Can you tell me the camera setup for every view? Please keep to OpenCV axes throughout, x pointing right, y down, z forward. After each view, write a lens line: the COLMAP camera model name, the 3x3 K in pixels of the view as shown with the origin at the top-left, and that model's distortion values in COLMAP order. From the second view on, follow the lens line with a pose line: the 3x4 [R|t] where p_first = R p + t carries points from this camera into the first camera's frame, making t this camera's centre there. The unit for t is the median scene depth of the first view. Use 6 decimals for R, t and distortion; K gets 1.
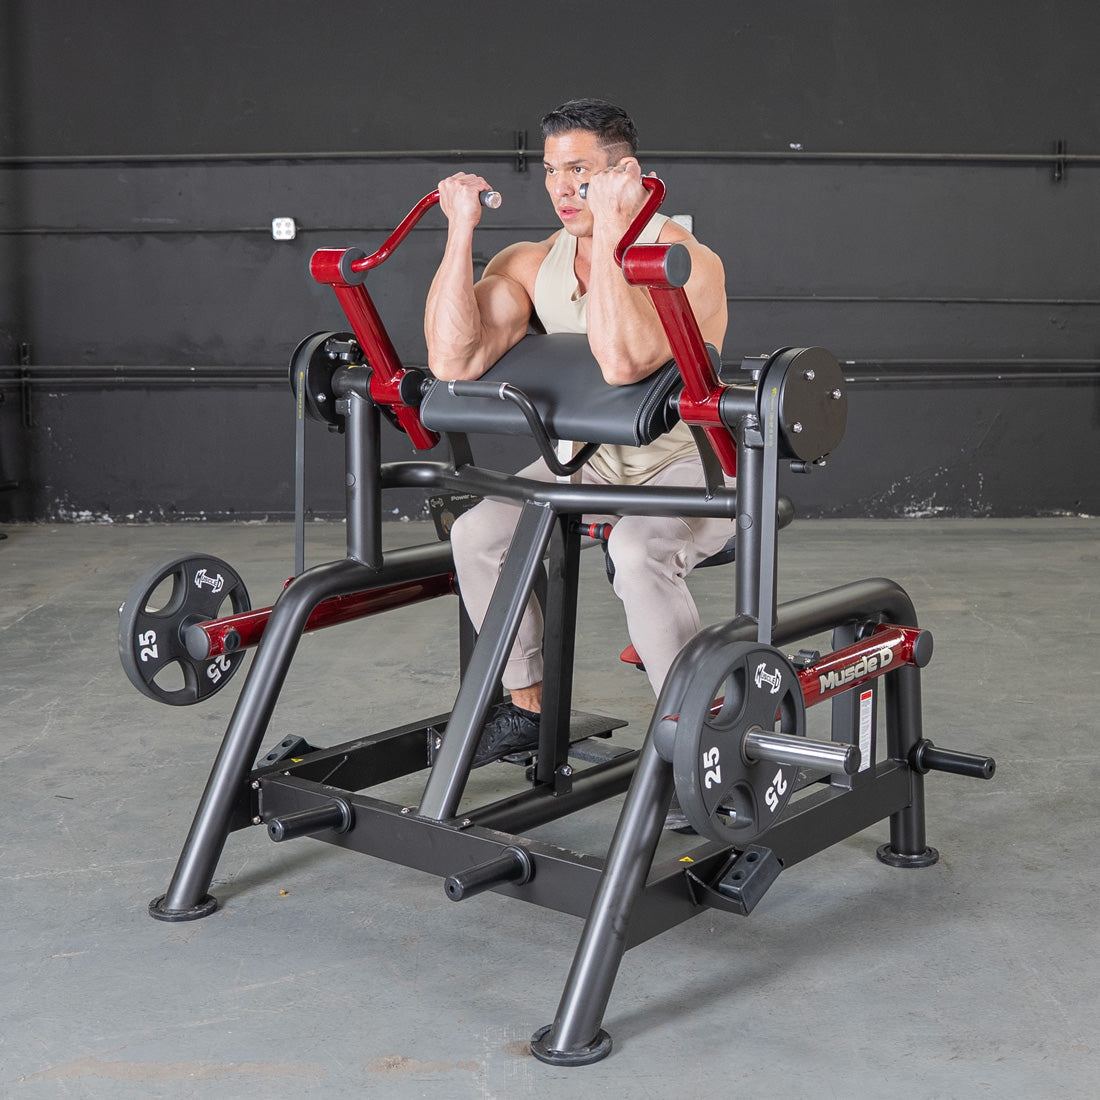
lens RADIAL K [[1737.7, 0, 642.7], [0, 1737.7, 545.9], [0, 0, 1]] dist [-0.141954, 0.129260]
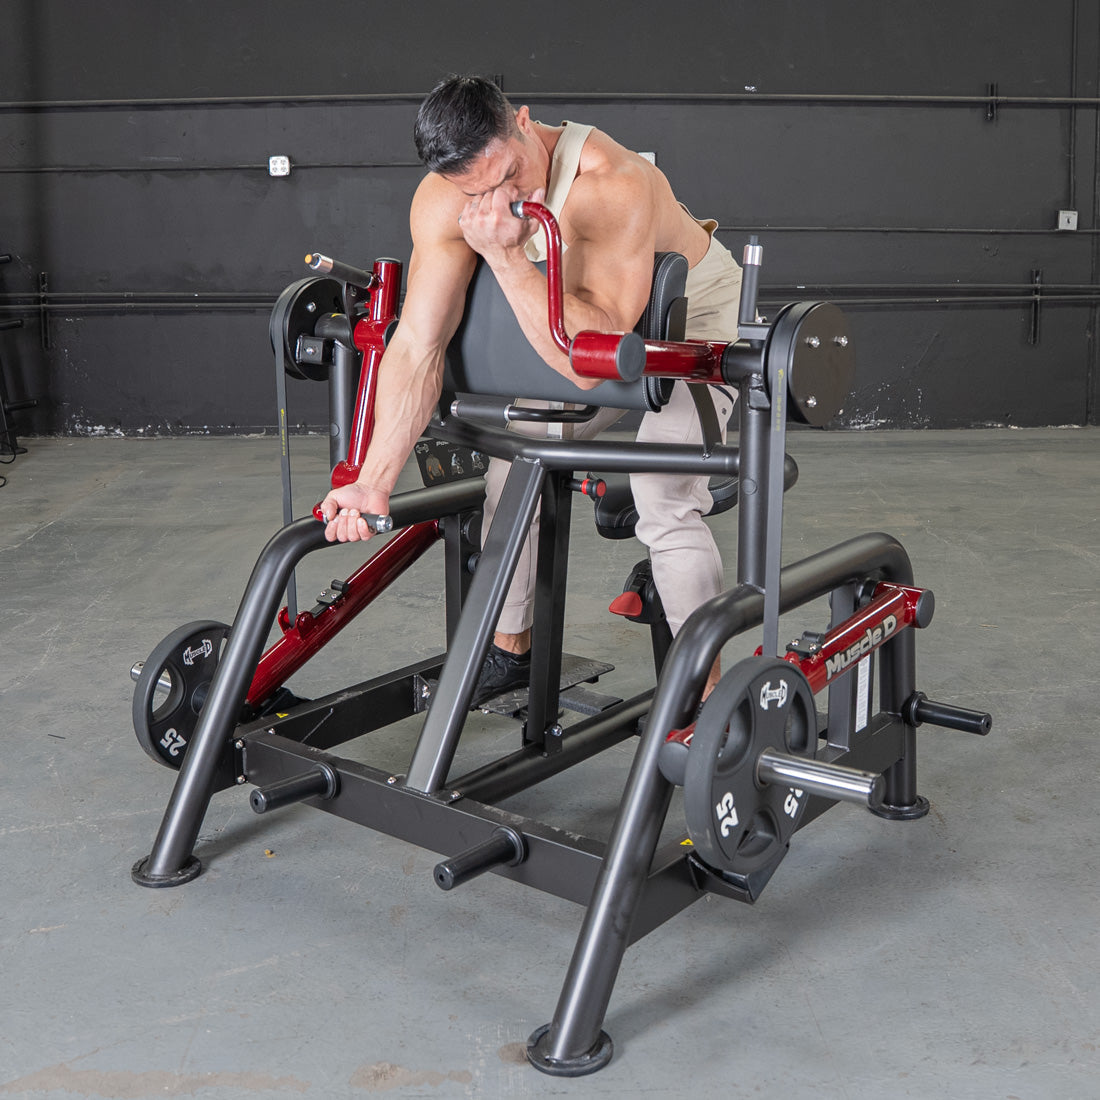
lens RADIAL K [[1483.6, 0, 593.9], [0, 1483.6, 441.2], [0, 0, 1]] dist [-0.165122, 0.118089]
pose [[0.999996, -0.002501, -0.001195, -0.017217], [0.002510, 0.999966, 0.007856, -0.031985], [0.001176, -0.007859, 0.999968, 0.136095]]
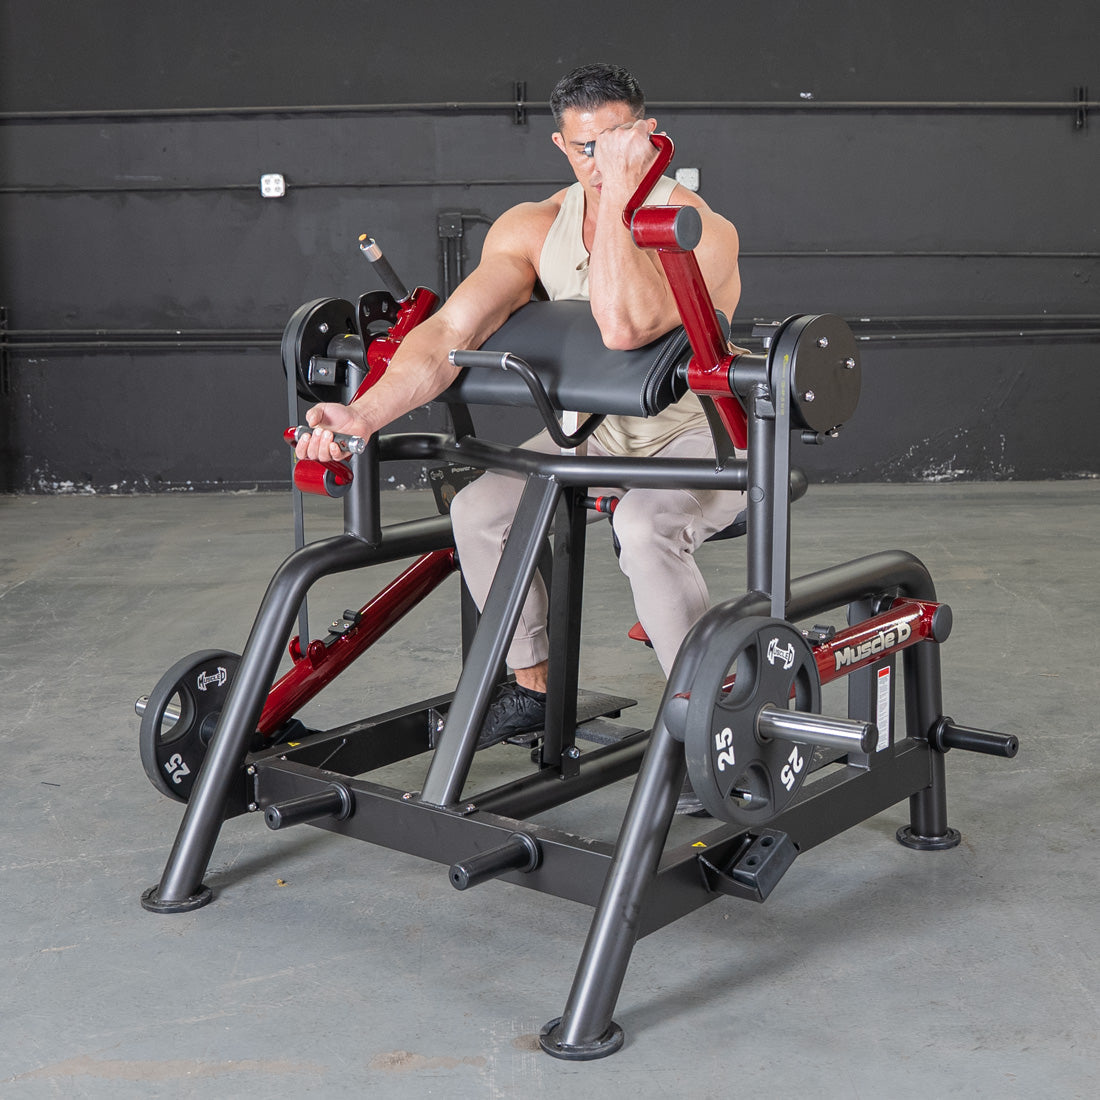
lens RADIAL K [[1829.3, 0, 654.6], [0, 1829.3, 475.0], [0, 0, 1]] dist [-0.140462, 0.125417]
pose [[0.999960, -0.008457, 0.002998, -0.000588], [0.008512, 0.999786, -0.018837, -0.004341], [-0.002838, 0.018862, 0.999818, -0.013659]]
